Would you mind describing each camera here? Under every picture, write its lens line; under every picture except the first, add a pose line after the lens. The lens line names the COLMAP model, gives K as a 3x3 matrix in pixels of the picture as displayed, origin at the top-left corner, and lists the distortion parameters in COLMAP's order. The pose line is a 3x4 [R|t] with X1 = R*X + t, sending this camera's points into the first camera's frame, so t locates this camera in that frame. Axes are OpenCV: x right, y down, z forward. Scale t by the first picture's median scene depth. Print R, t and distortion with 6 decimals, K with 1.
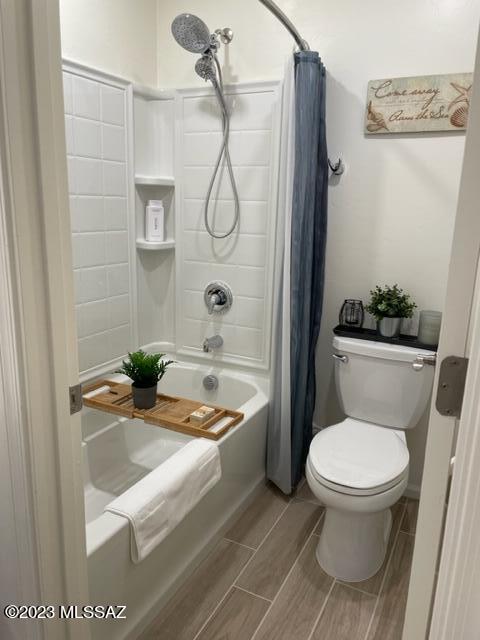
lens RADIAL K [[506.3, 0, 240.0], [0, 506.3, 320.0], [0, 0, 1]] dist [0.035292, -0.086248]
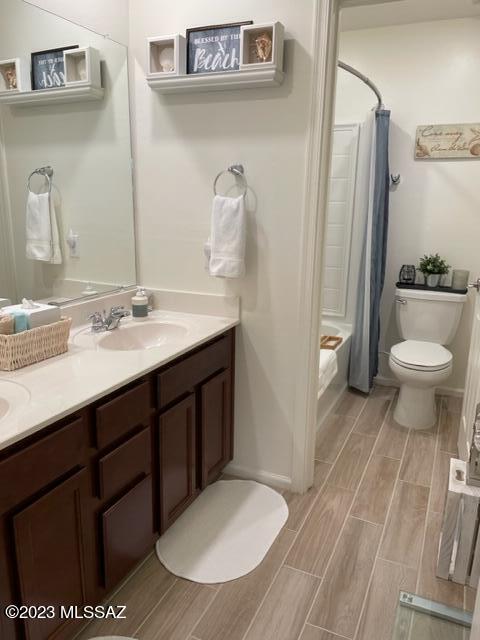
lens RADIAL K [[506.3, 0, 240.0], [0, 506.3, 320.0], [0, 0, 1]] dist [0.035292, -0.086248]
pose [[0.999101, -0.021541, 0.036517, -0.373390], [0.021451, 0.999766, 0.002852, 0.120637], [-0.036570, -0.002067, 0.999329, -0.570016]]
